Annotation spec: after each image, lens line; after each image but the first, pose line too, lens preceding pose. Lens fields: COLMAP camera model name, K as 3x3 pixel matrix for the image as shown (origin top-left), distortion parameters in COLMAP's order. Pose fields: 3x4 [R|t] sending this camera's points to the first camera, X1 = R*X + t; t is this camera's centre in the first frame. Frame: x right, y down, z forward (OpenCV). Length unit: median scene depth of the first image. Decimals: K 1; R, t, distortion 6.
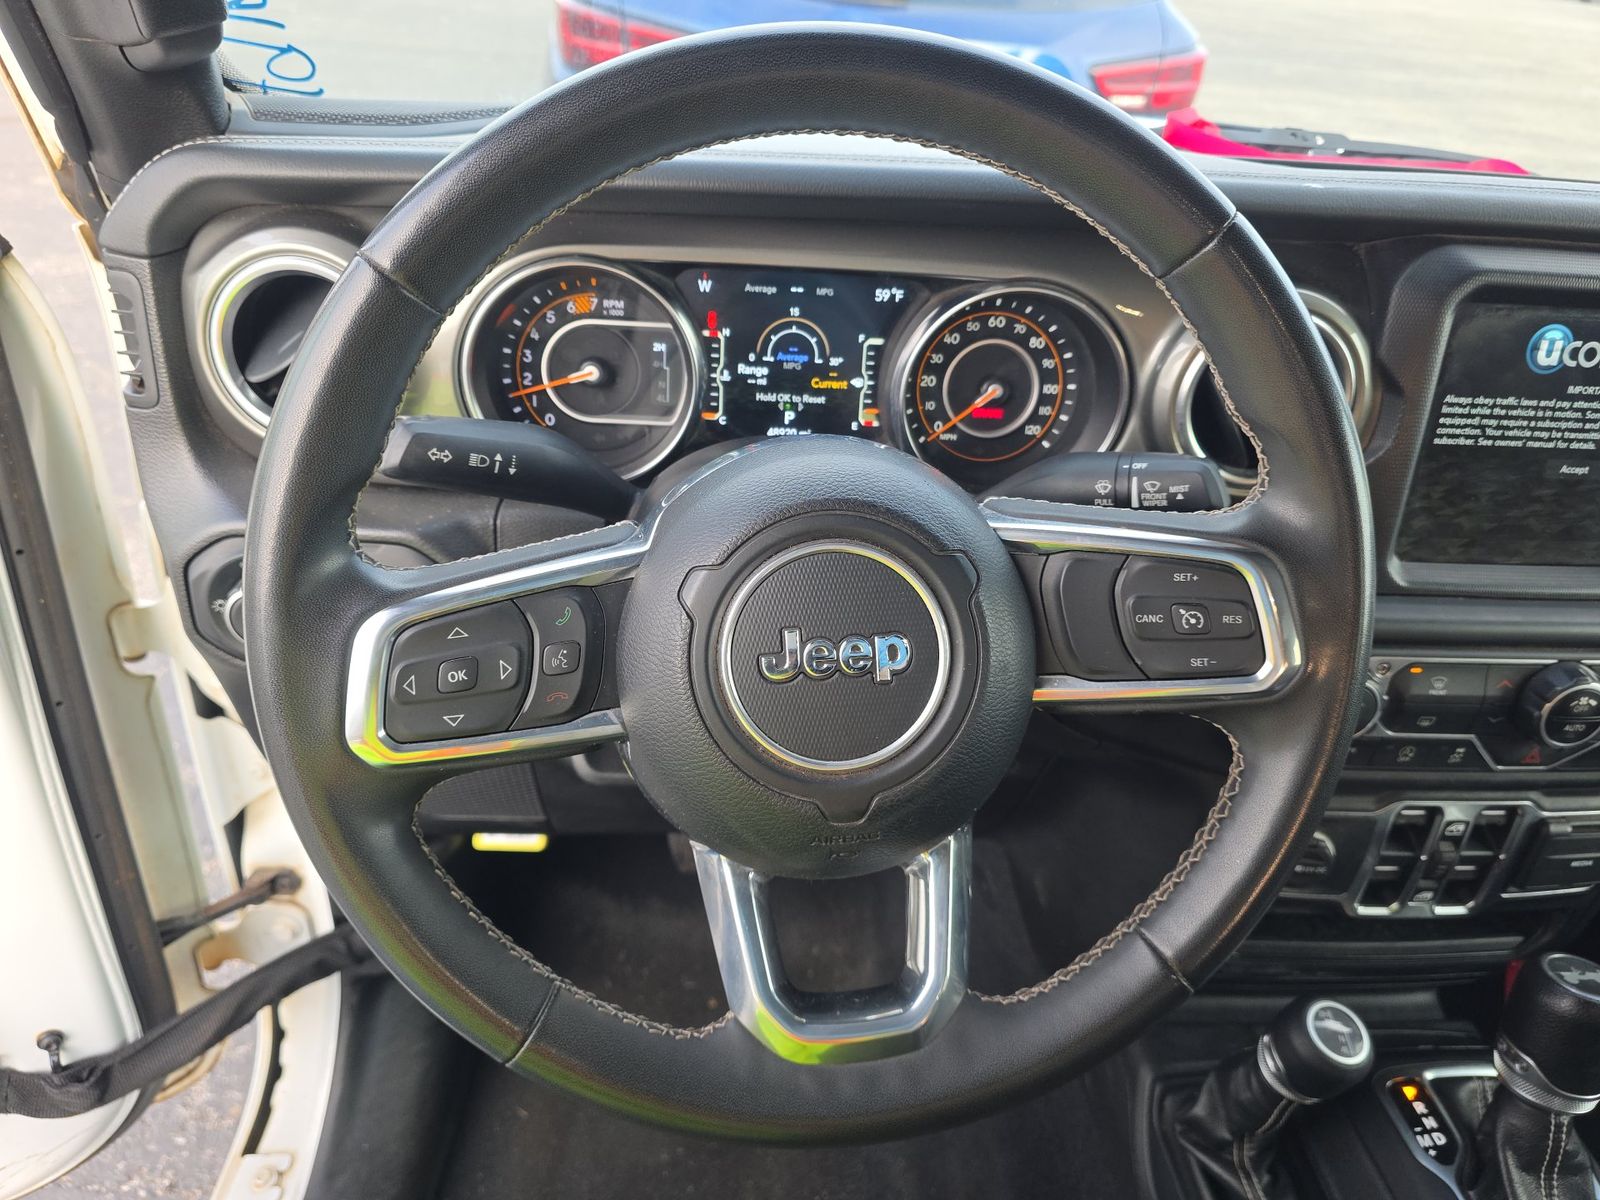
lens RADIAL K [[1064.5, 0, 774.9], [0, 1064.5, 595.7], [0, 0, 1]] dist [0.037406, -0.039245]
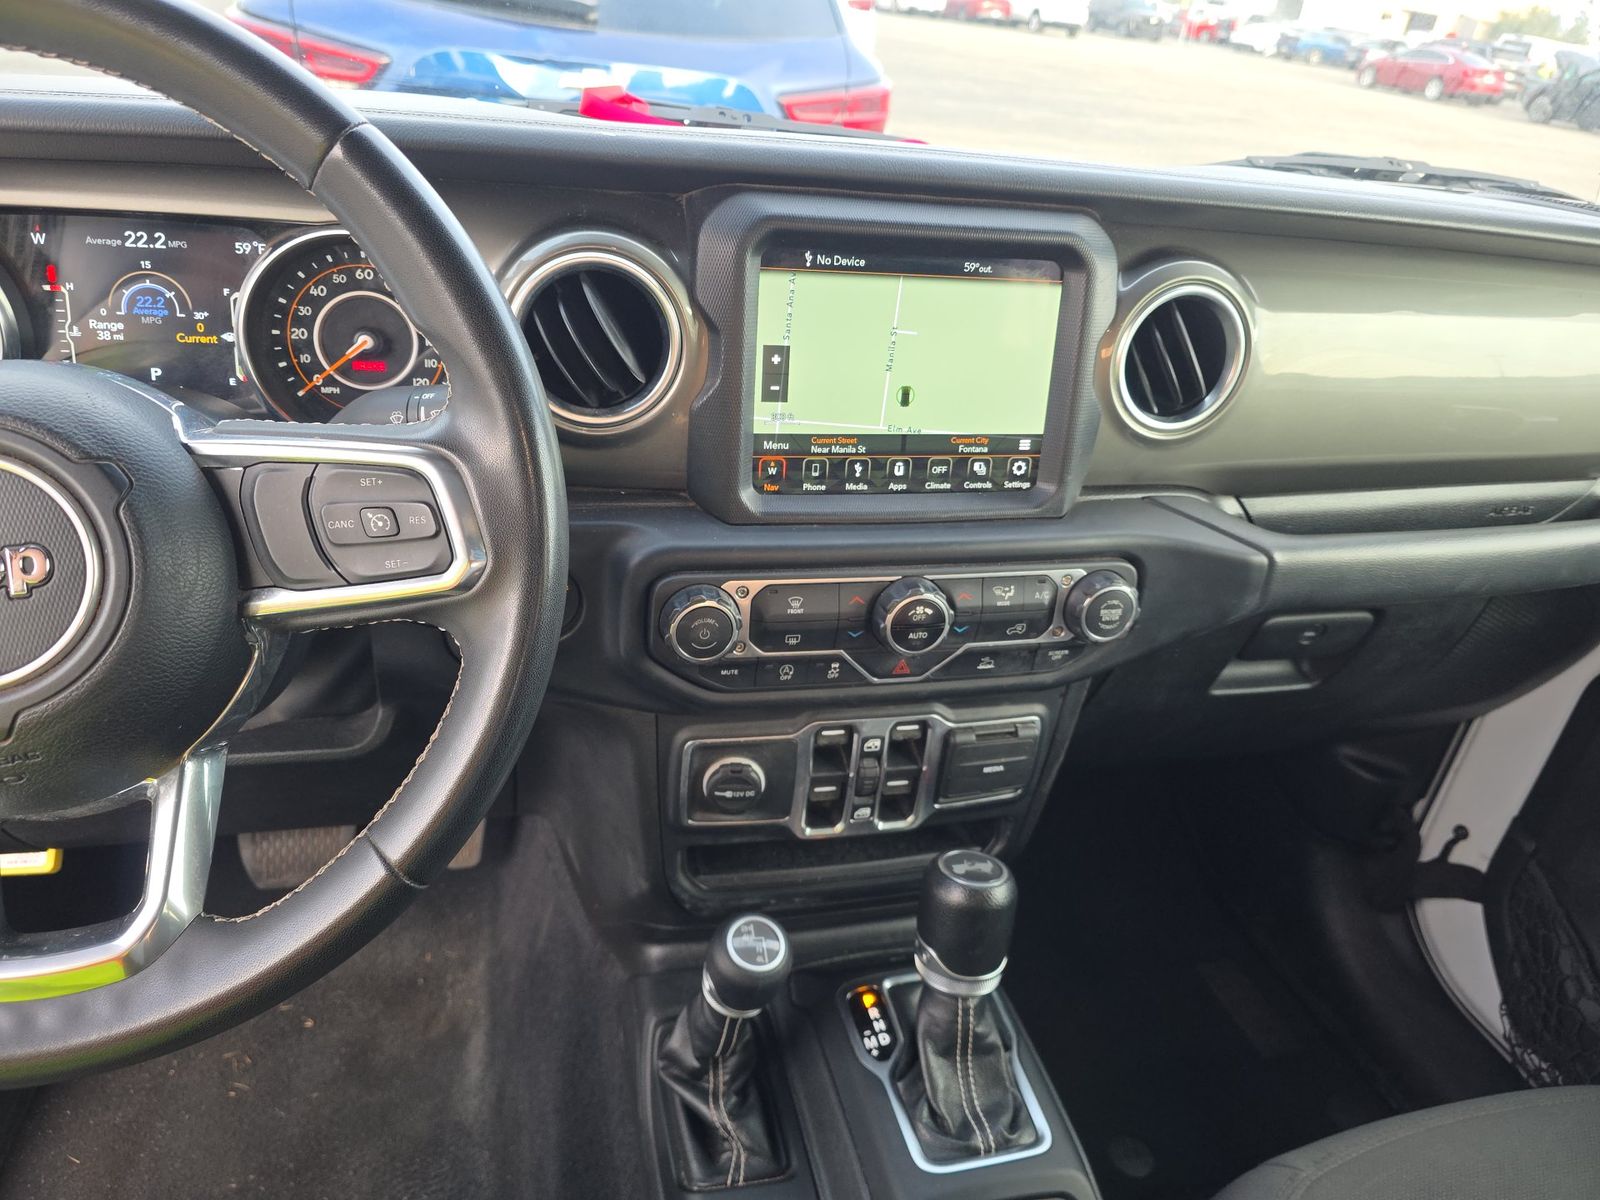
lens RADIAL K [[1064.5, 0, 792.3], [0, 1064.5, 605.1], [0, 0, 1]] dist [0.037406, -0.039245]
pose [[0.983864, -0.059094, 0.168876, 0.409108], [0.063680, 0.997731, -0.021866, 0.101278], [-0.167201, 0.032267, 0.985395, -0.052825]]
